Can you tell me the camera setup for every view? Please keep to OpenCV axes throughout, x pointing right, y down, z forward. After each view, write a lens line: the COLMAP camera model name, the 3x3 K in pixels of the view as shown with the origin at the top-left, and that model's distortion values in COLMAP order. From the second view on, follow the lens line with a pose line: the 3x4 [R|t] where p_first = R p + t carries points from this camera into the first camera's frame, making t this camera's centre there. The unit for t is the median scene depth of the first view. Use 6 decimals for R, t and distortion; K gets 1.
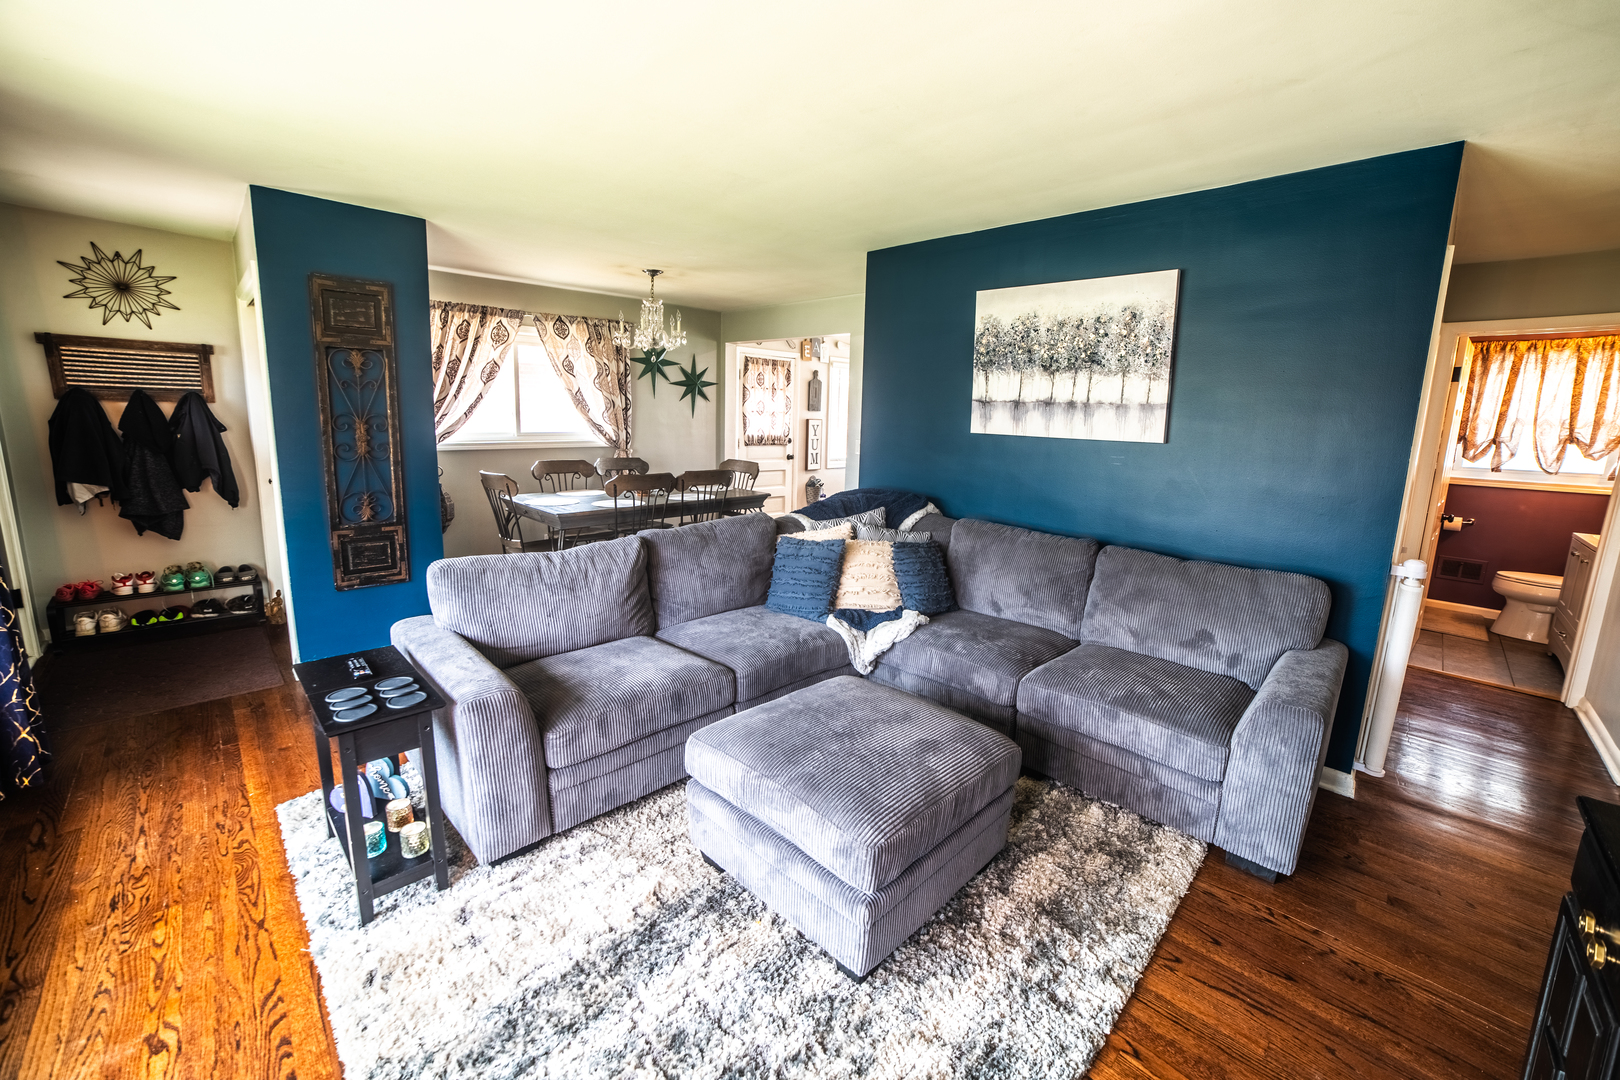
lens RADIAL K [[647.3, 0, 816.2], [0, 647.3, 528.9], [0, 0, 1]] dist [-0.088146, 0.030661]
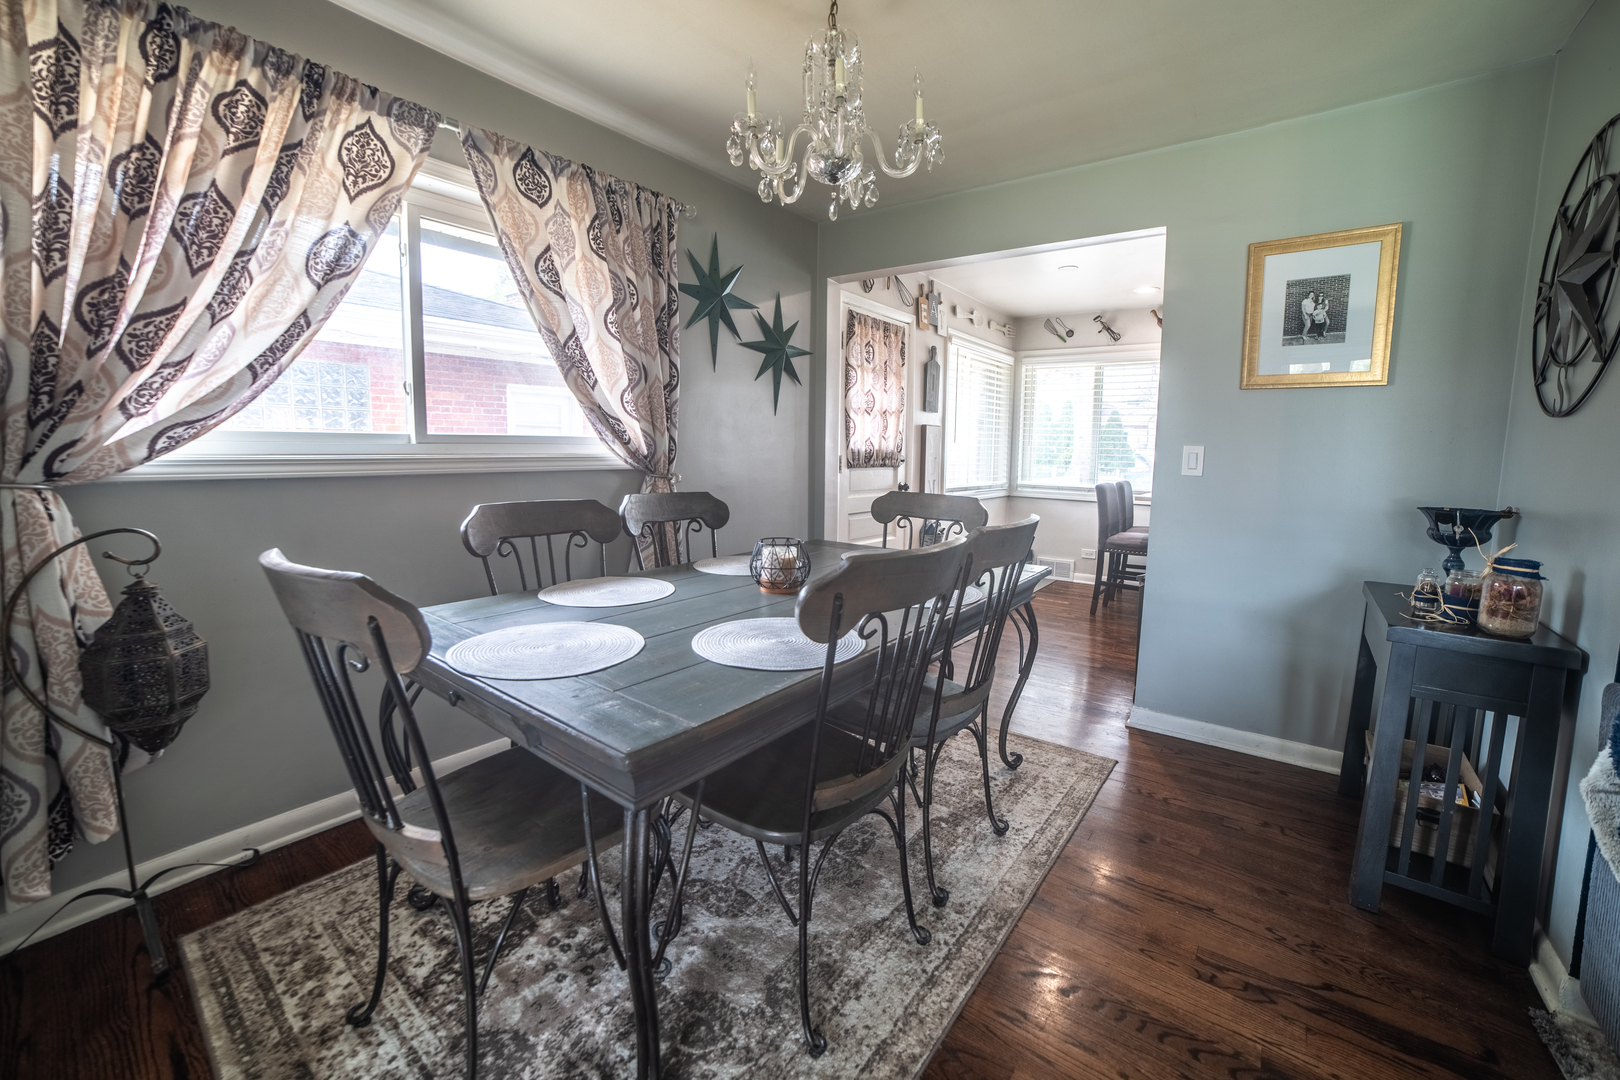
lens RADIAL K [[649.1, 0, 828.0], [0, 649.1, 522.5], [0, 0, 1]] dist [-0.086896, 0.028673]
pose [[0.989469, -0.034299, 0.140619, -0.254159], [0.042896, 0.997361, -0.058568, -0.058564], [-0.138239, 0.063983, 0.988330, 0.538597]]
